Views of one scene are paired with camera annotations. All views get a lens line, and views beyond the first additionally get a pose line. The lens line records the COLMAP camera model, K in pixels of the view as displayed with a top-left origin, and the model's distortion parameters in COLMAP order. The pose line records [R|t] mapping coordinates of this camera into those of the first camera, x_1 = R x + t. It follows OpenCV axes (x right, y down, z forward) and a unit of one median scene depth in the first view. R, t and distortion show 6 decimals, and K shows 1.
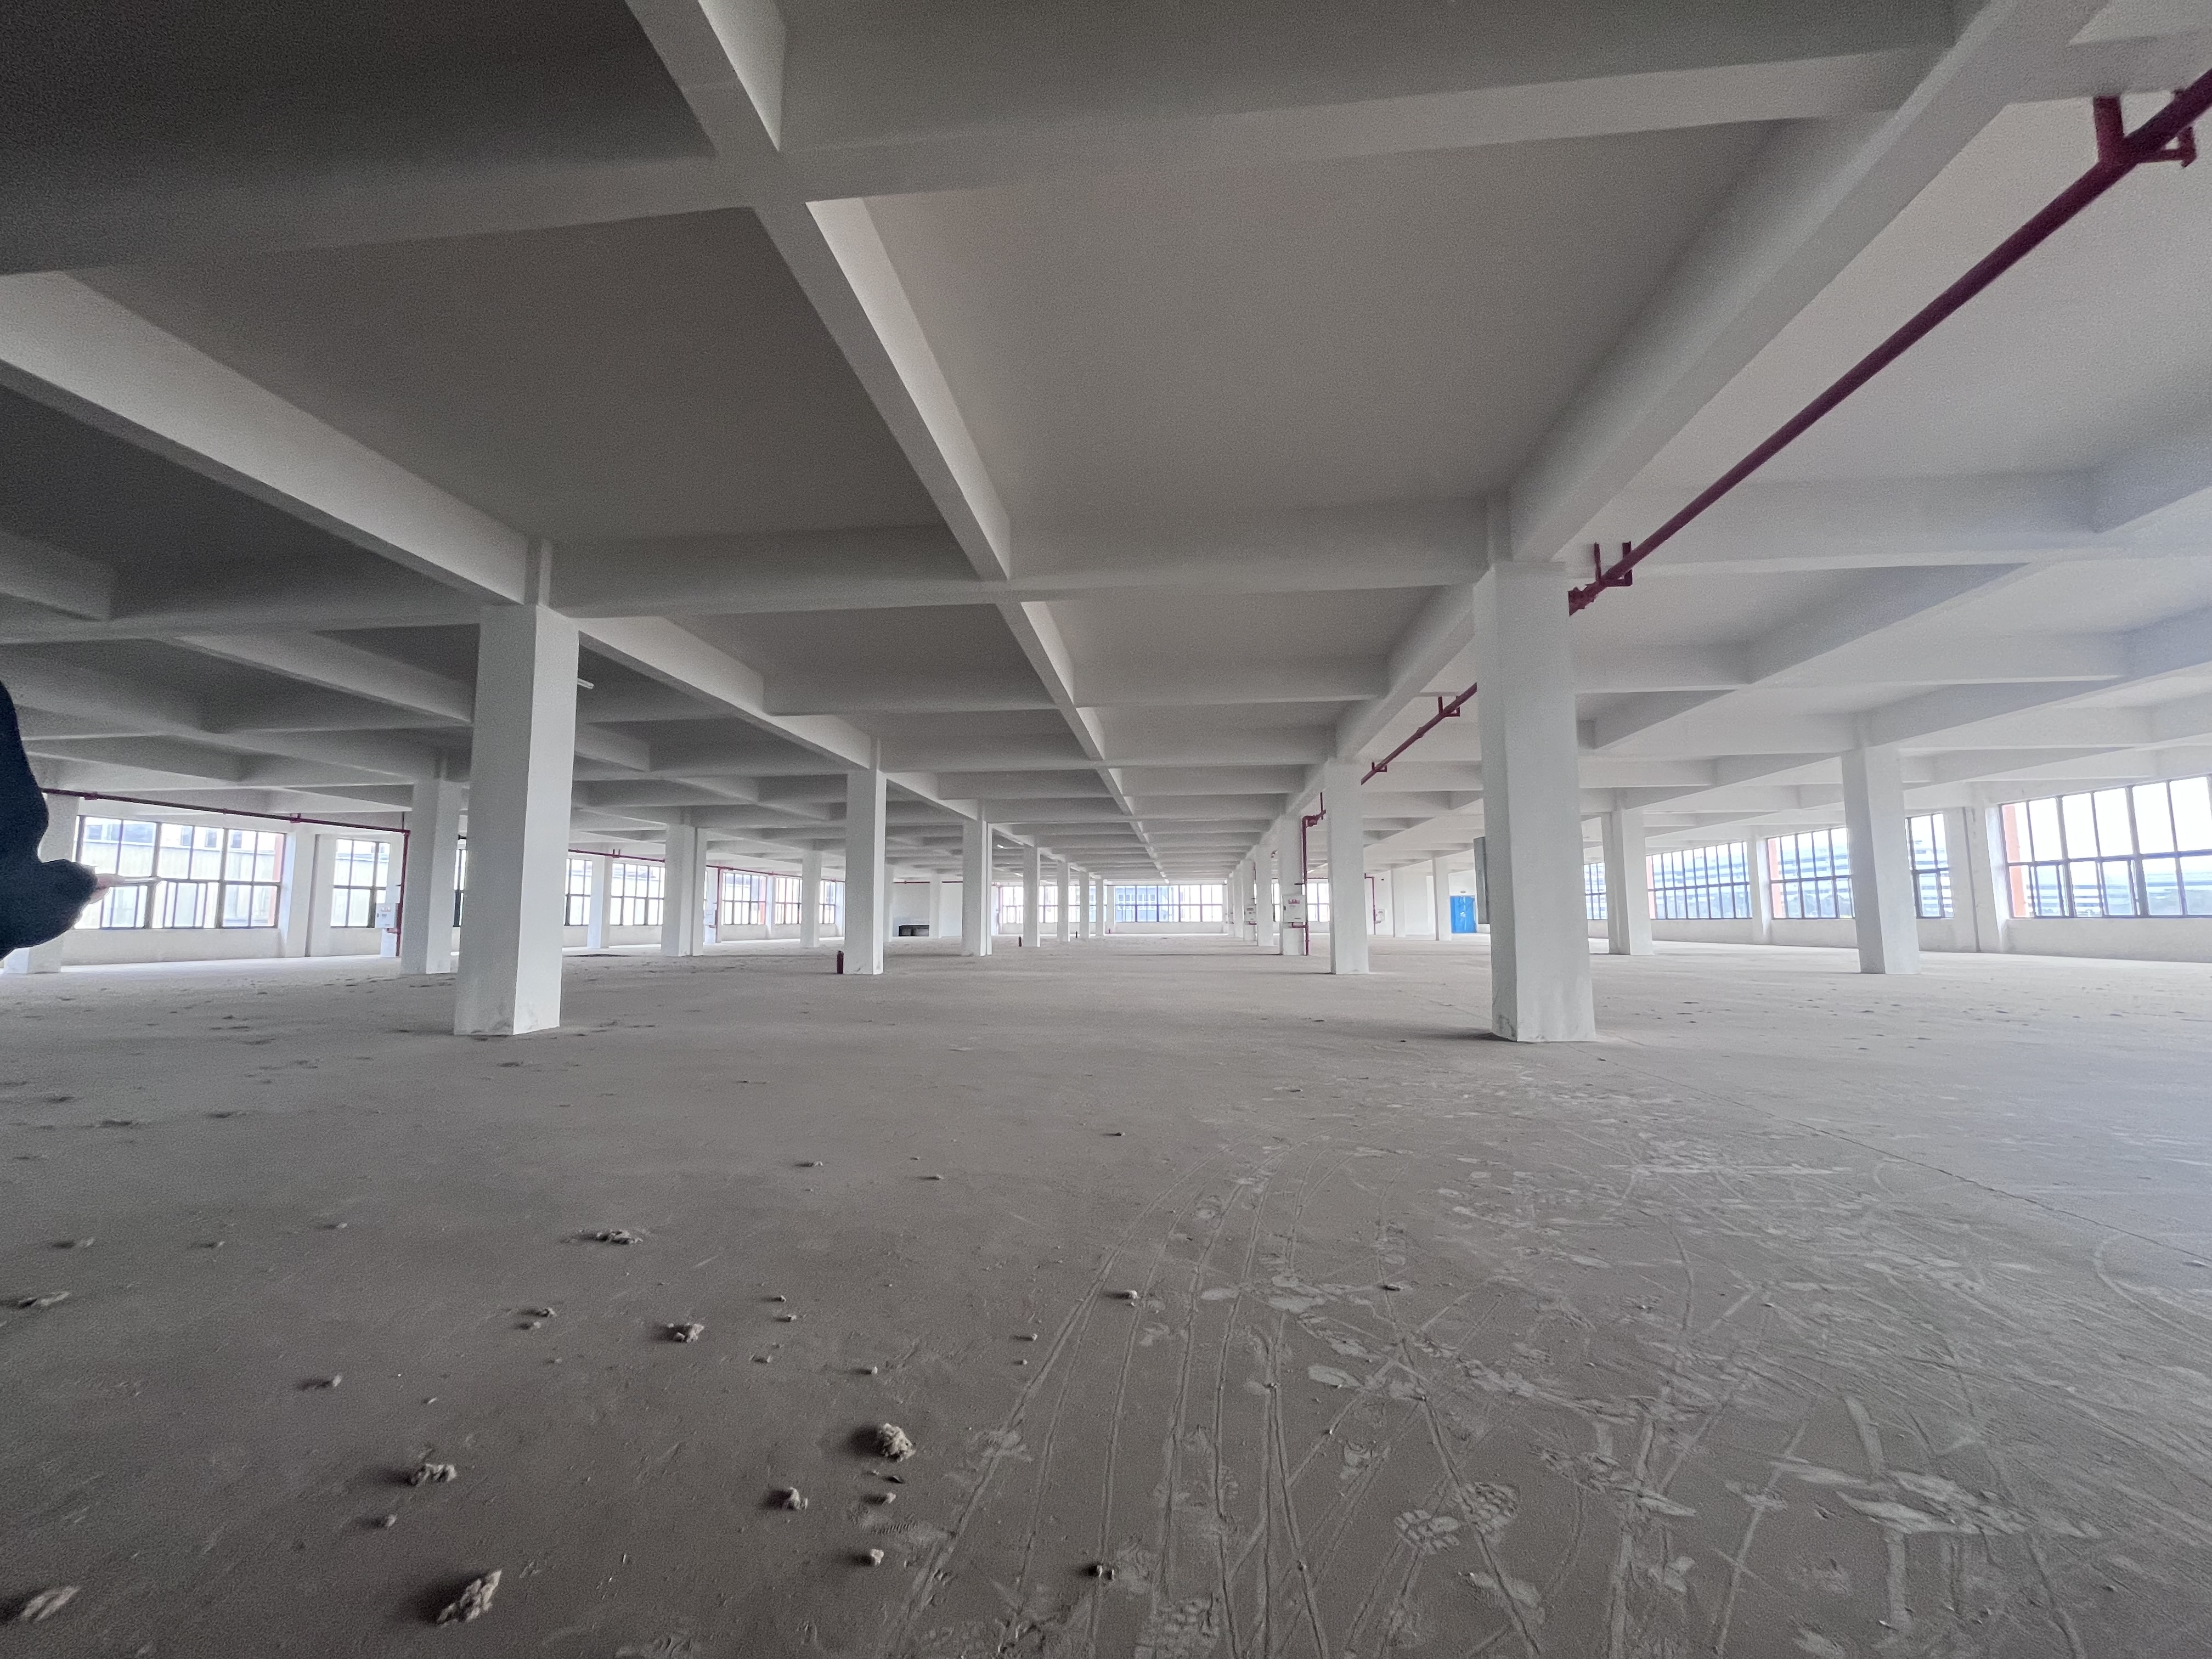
lens RADIAL K [[887.9, 0, 1102.8], [0, 887.9, 830.3], [0, 0, 1]] dist [-0.009599, 0.000203]
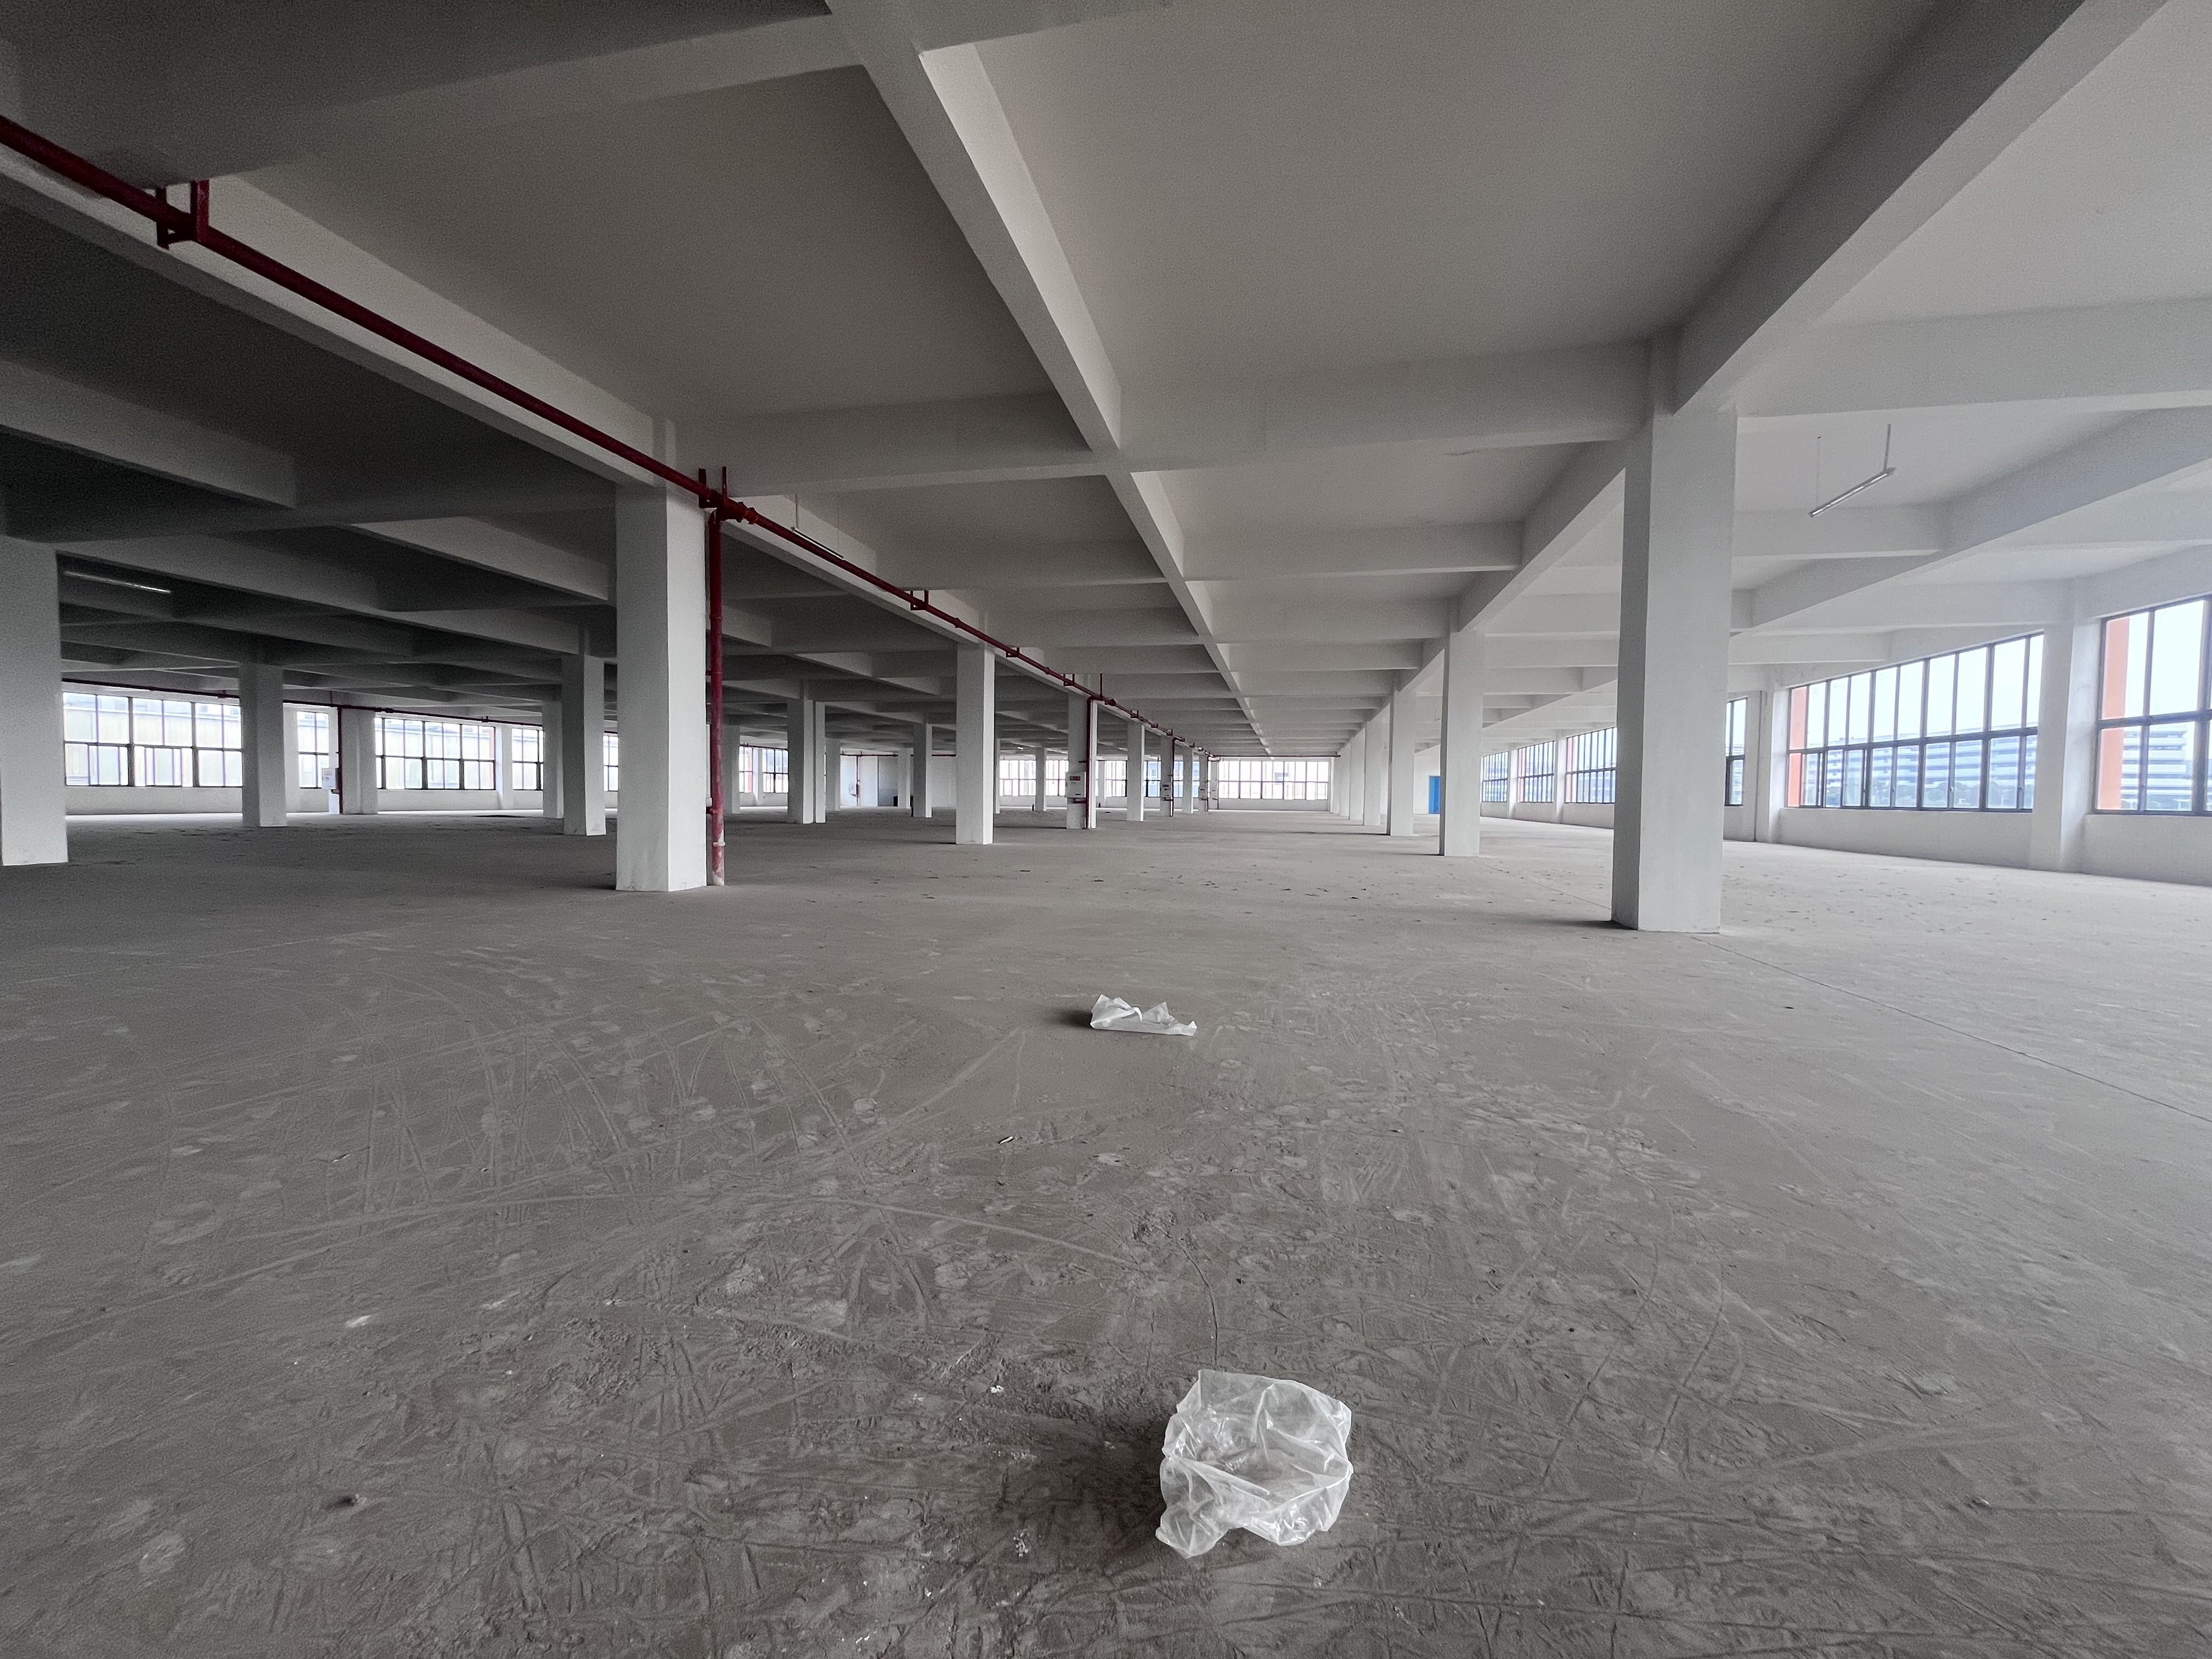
lens RADIAL K [[887.9, 0, 1150.8], [0, 887.9, 786.6], [0, 0, 1]] dist [-0.009599, 0.000203]
pose [[0.994109, 0.016902, -0.107057, 0.245931], [-0.007134, 0.995828, 0.090969, -0.003308], [0.108148, -0.089669, 0.990083, -0.016999]]
